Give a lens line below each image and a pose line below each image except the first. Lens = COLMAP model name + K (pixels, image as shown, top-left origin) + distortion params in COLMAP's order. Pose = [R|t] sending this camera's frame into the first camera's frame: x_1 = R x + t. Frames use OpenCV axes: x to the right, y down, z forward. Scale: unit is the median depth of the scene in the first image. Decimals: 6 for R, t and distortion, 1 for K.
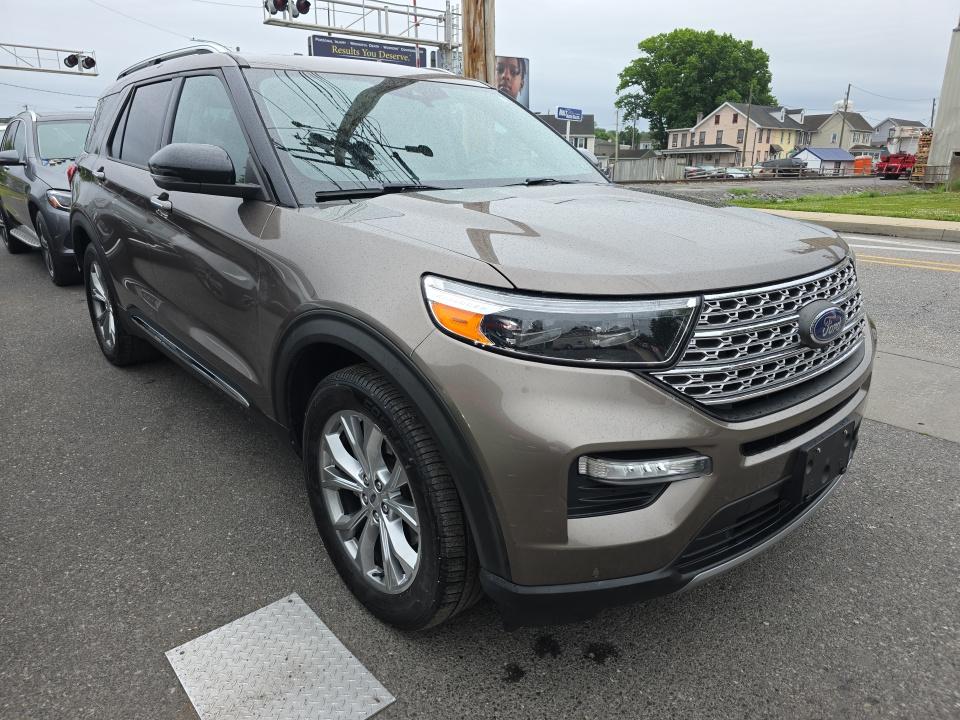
lens RADIAL K [[639.0, 0, 480.0], [0, 639.0, 355.6], [0, 0, 1]] dist [0.037080, -0.028683]
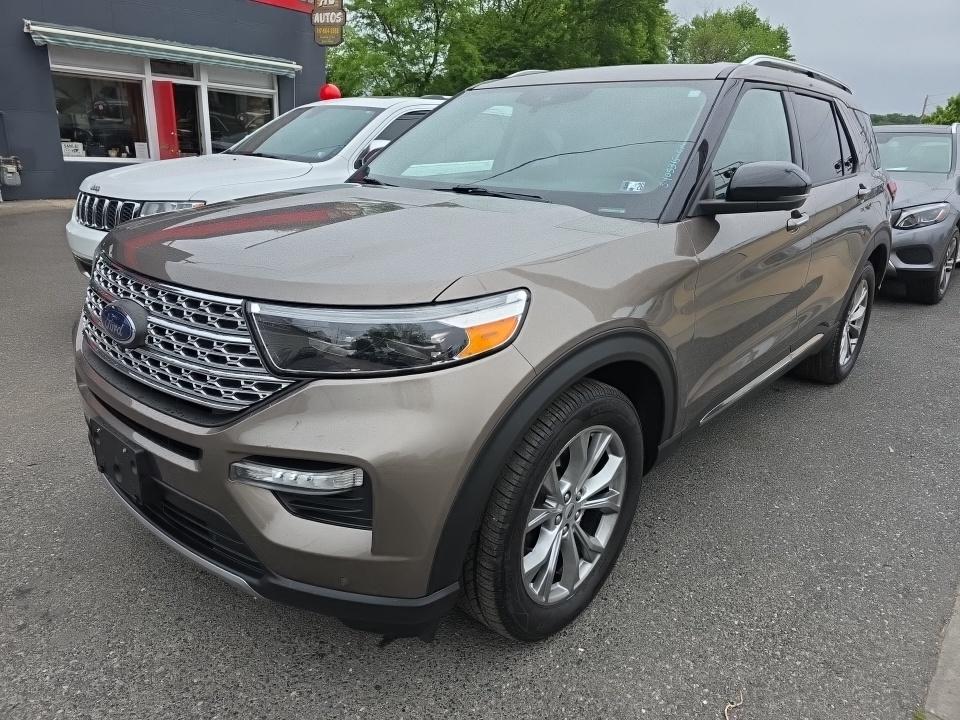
lens RADIAL K [[639.0, 0, 479.3], [0, 639.0, 365.1], [0, 0, 1]] dist [0.037080, -0.028683]
pose [[0.131895, 0.320798, -0.937919, 1.086754], [-0.331379, 0.906018, 0.263286, -0.302100], [0.934233, 0.276080, 0.225805, 0.909005]]
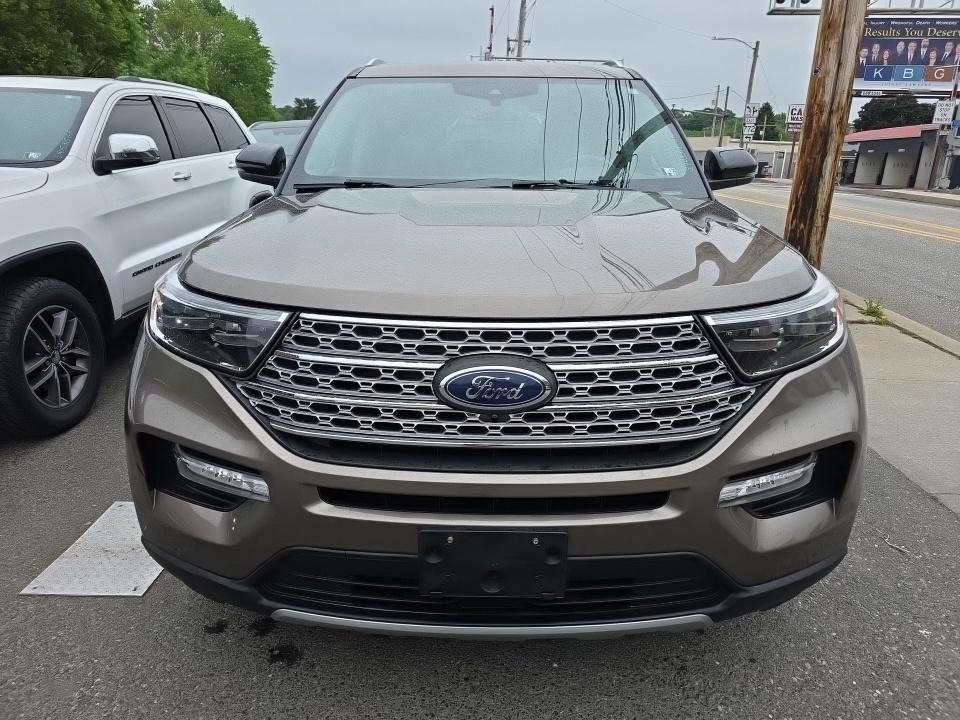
lens RADIAL K [[639.0, 0, 482.2], [0, 639.0, 360.2], [0, 0, 1]] dist [0.037080, -0.028683]
pose [[0.744405, 0.214080, -0.632479, 0.695361], [-0.207179, 0.974515, 0.086009, -0.098312], [0.634773, 0.067011, 0.769787, 0.288218]]
